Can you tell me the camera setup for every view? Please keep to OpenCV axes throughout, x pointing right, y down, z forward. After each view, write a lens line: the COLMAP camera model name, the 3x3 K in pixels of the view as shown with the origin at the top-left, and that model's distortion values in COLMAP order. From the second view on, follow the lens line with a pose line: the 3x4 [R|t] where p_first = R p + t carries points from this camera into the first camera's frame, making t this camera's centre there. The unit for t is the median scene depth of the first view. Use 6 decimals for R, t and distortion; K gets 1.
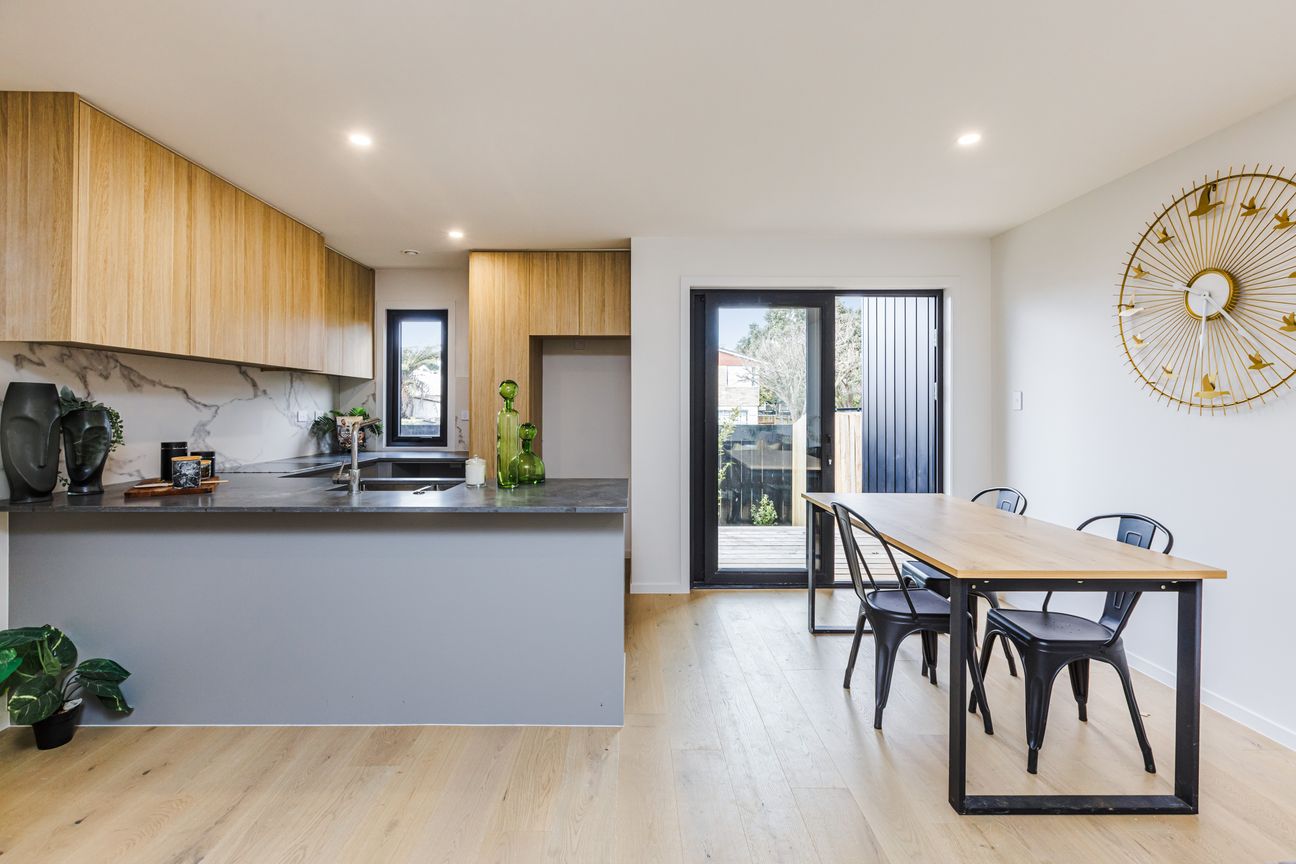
lens RADIAL K [[642.1, 0, 654.8], [0, 642.1, 406.9], [0, 0, 1]] dist [0.005841, -0.001030]
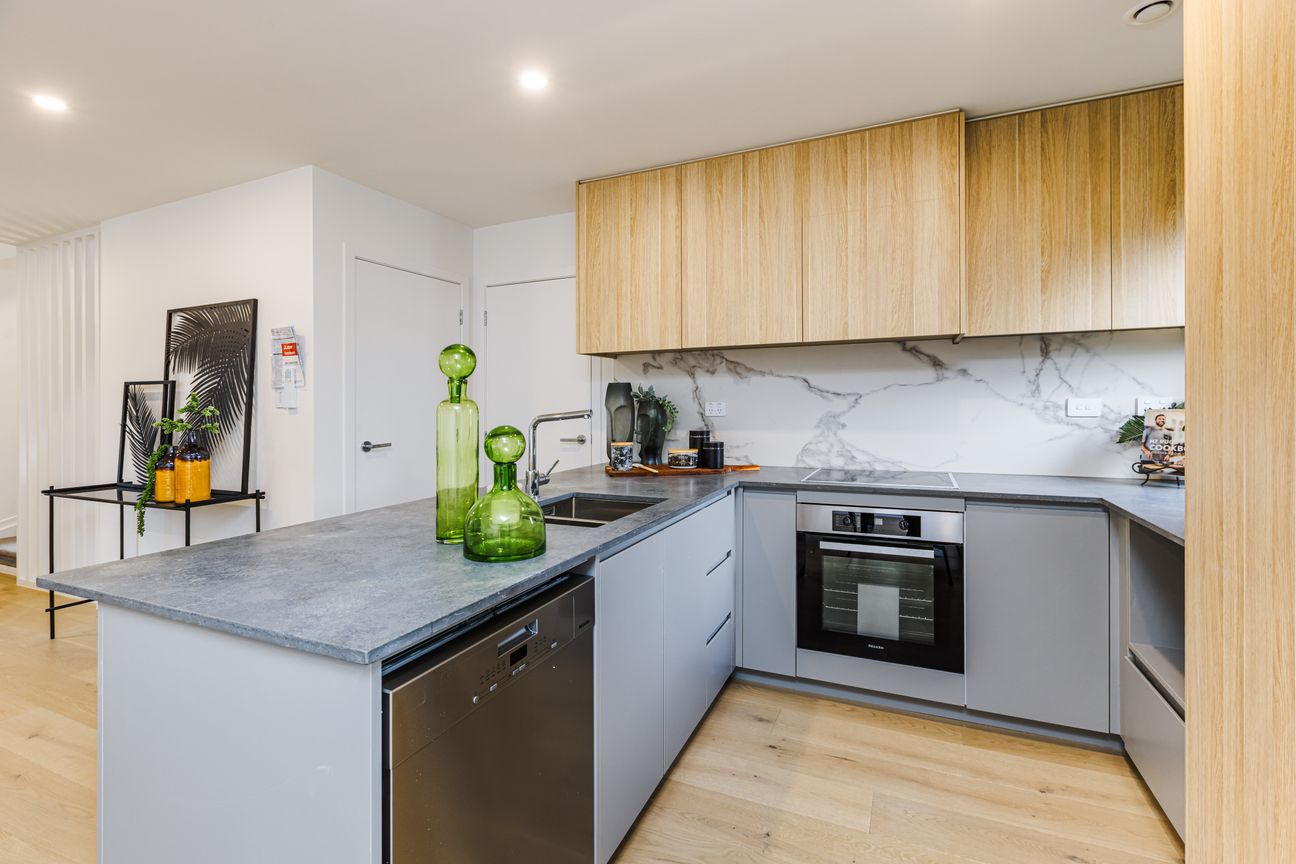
lens RADIAL K [[642.1, 0, 699.8], [0, 642.1, 405.8], [0, 0, 1]] dist [0.005841, -0.001030]
pose [[-0.460222, 0.003187, -0.887798, 0.194953], [0.009566, 0.999953, -0.001369, 0.015524], [0.887752, -0.009122, -0.460231, 1.484251]]
